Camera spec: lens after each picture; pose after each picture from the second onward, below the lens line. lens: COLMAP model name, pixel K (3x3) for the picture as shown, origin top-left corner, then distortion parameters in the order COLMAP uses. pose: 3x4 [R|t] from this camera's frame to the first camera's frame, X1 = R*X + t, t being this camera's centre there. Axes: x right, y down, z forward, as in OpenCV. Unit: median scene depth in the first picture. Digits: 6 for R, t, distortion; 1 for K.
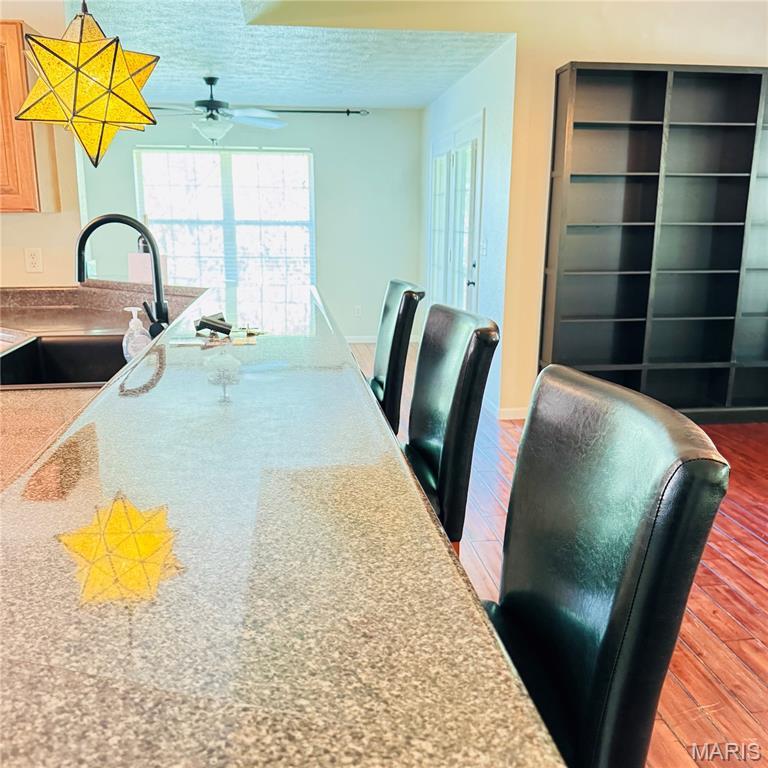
lens RADIAL K [[734.2, 0, 382.7], [0, 734.2, 384.4], [0, 0, 1]] dist [0.018047, 0.000000]
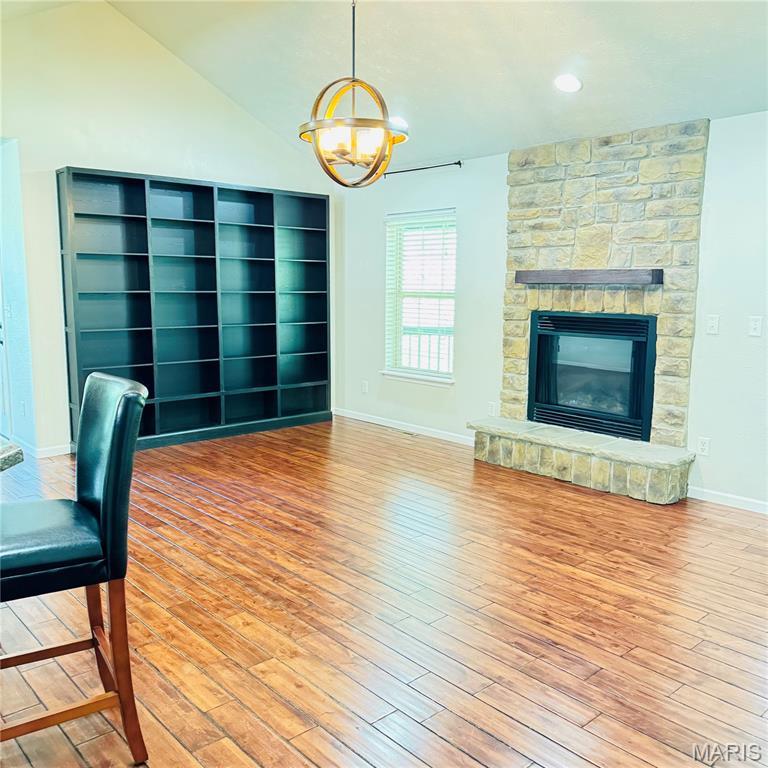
lens RADIAL K [[734.2, 0, 385.9], [0, 734.2, 384.3], [0, 0, 1]] dist [0.018047, 0.000000]
pose [[0.830906, -0.080673, 0.550534, -0.017603], [0.129534, 0.990294, -0.050389, 0.068345], [-0.541125, 0.113181, 0.833291, -0.310866]]
